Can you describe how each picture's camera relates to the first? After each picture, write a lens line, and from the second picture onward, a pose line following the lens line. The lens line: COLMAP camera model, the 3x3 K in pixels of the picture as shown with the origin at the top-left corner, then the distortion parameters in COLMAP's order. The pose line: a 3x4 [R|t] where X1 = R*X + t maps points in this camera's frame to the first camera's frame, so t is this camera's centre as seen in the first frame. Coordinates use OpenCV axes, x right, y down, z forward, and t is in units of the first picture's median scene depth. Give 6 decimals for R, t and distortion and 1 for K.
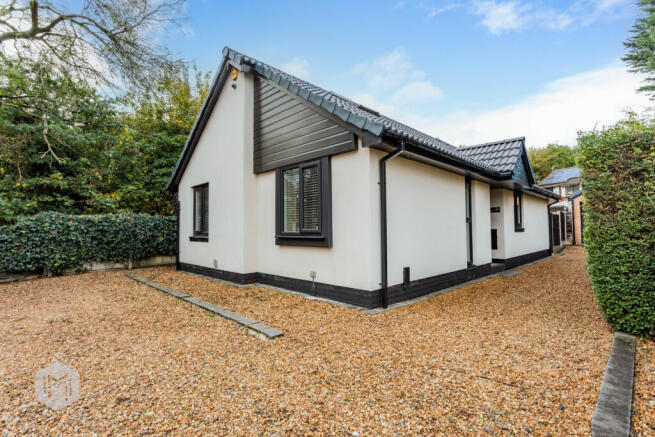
lens RADIAL K [[317.0, 0, 327.5], [0, 317.0, 218.5], [0, 0, 1]] dist [0.000596, 0.000063]
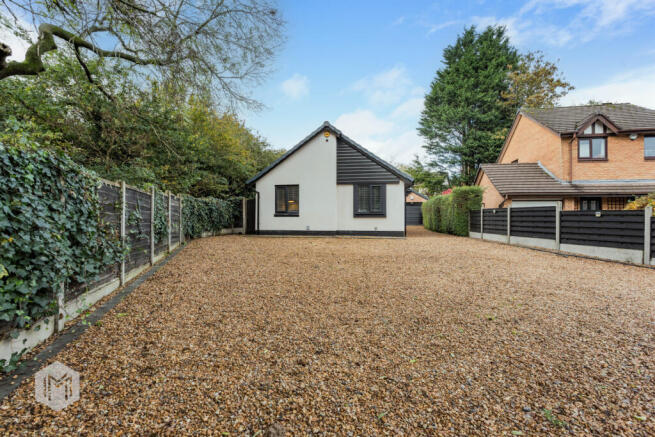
lens RADIAL K [[317.0, 0, 327.5], [0, 317.0, 218.5], [0, 0, 1]] dist [0.000596, 0.000063]
pose [[0.822329, 0.014691, 0.568823, -1.572509], [-0.032090, 0.999273, 0.020584, 0.048305], [-0.568107, -0.035181, 0.822202, -0.760901]]
